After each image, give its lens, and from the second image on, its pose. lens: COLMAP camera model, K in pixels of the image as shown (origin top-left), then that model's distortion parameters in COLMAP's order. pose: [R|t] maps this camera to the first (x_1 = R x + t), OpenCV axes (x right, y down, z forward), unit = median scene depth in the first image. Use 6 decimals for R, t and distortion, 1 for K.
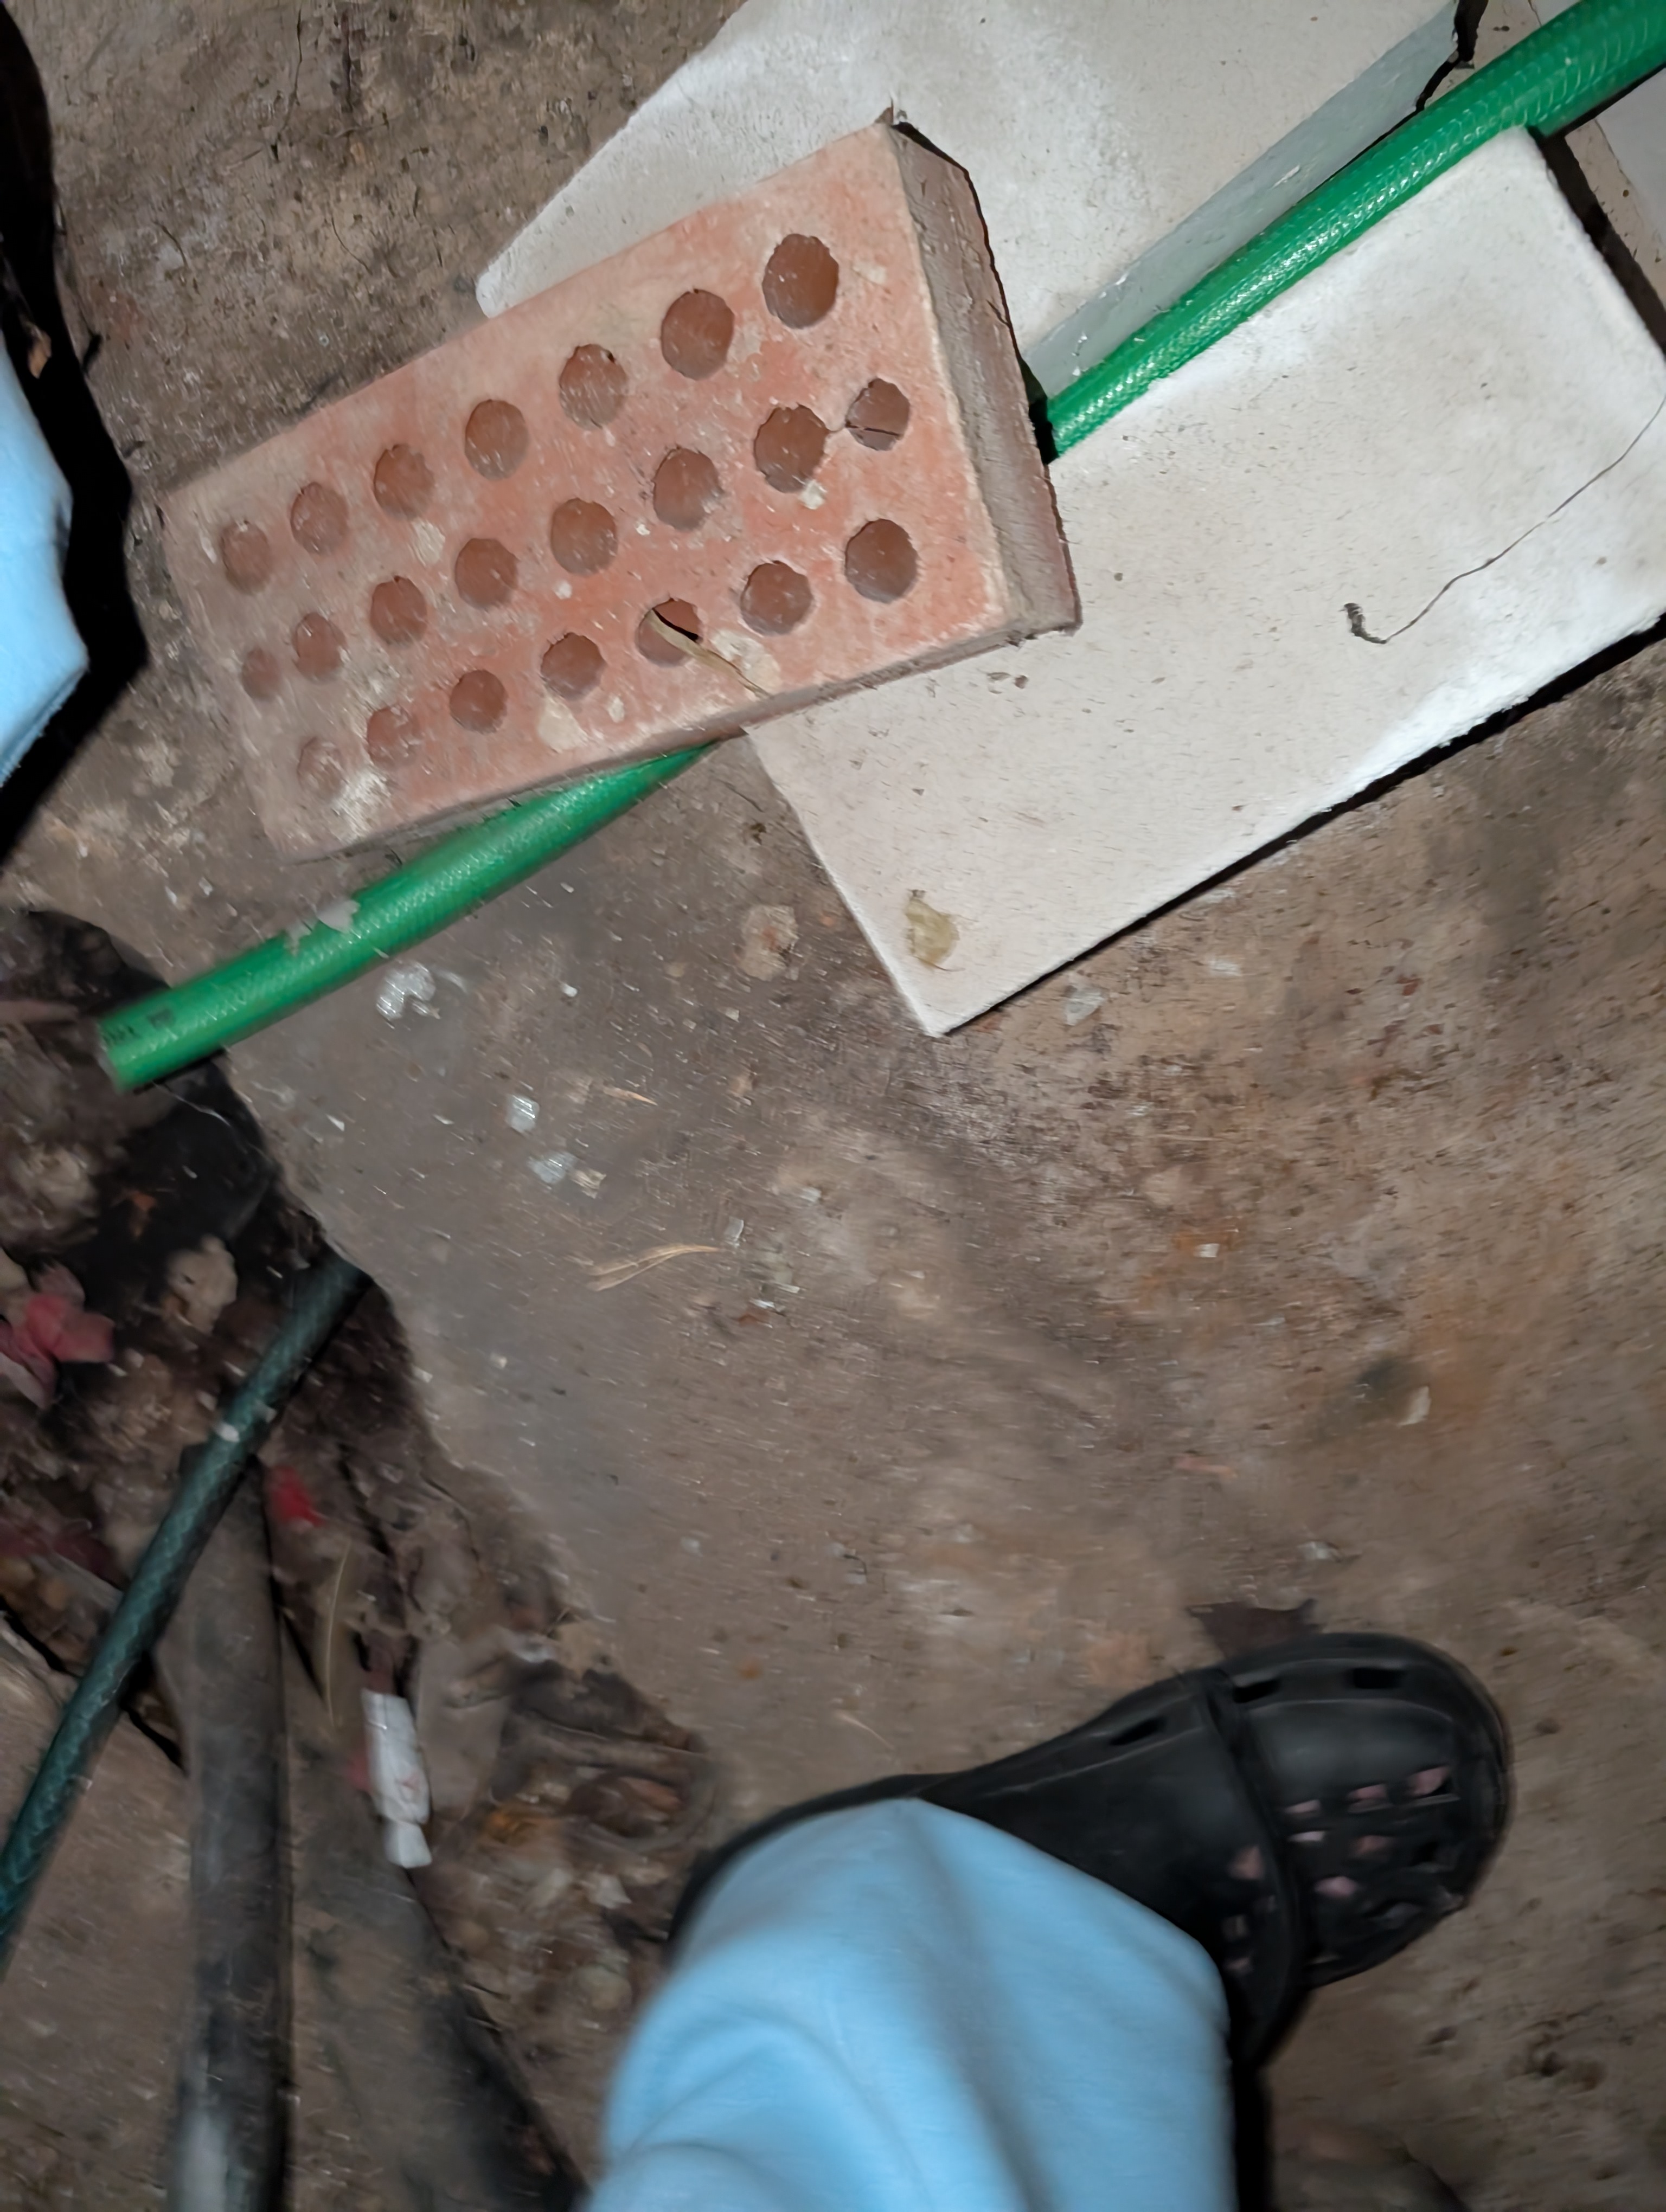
lens RADIAL K [[1600.3, 0, 816.8], [0, 1600.3, 1108.7], [0, 0, 1]] dist [0.015272, -0.015808]
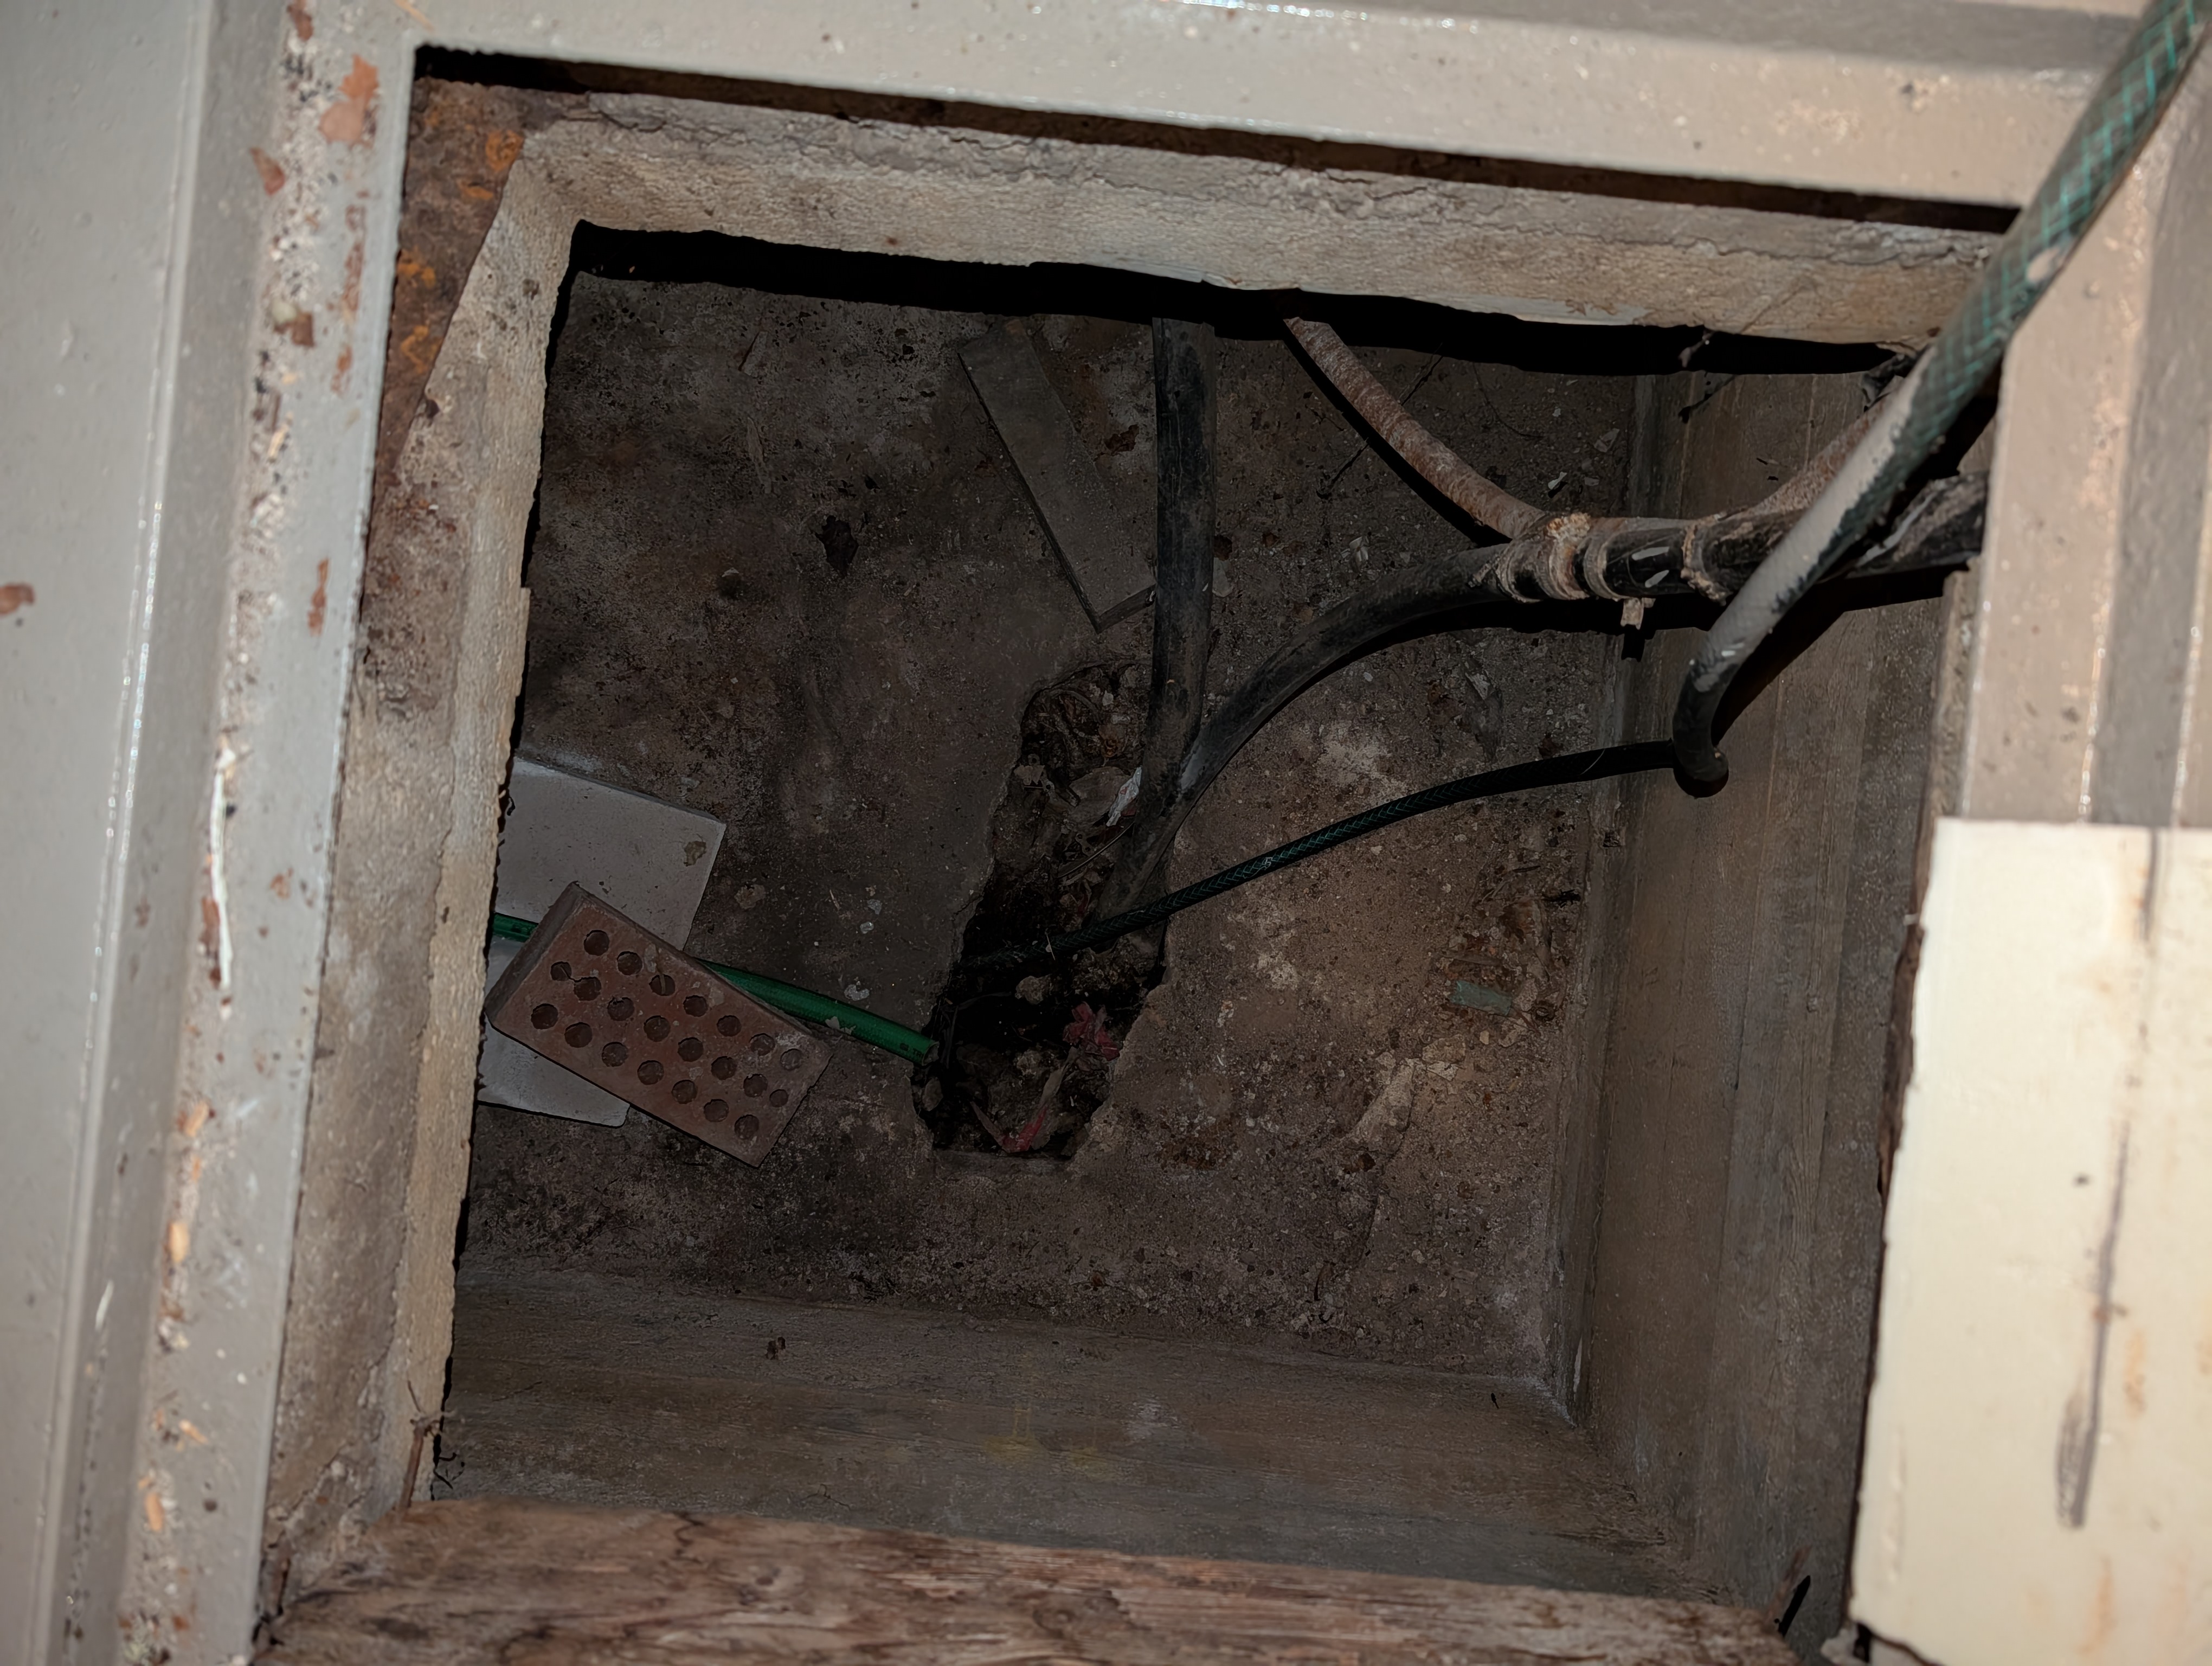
lens RADIAL K [[1600.3, 0, 1146.1], [0, 1600.3, 829.9], [0, 0, 1]] dist [0.015272, -0.015808]
pose [[-0.632371, -0.773902, -0.034396, -0.265923], [0.774655, -0.631972, -0.022827, 0.515659], [-0.004071, -0.041080, 0.999148, -1.564699]]
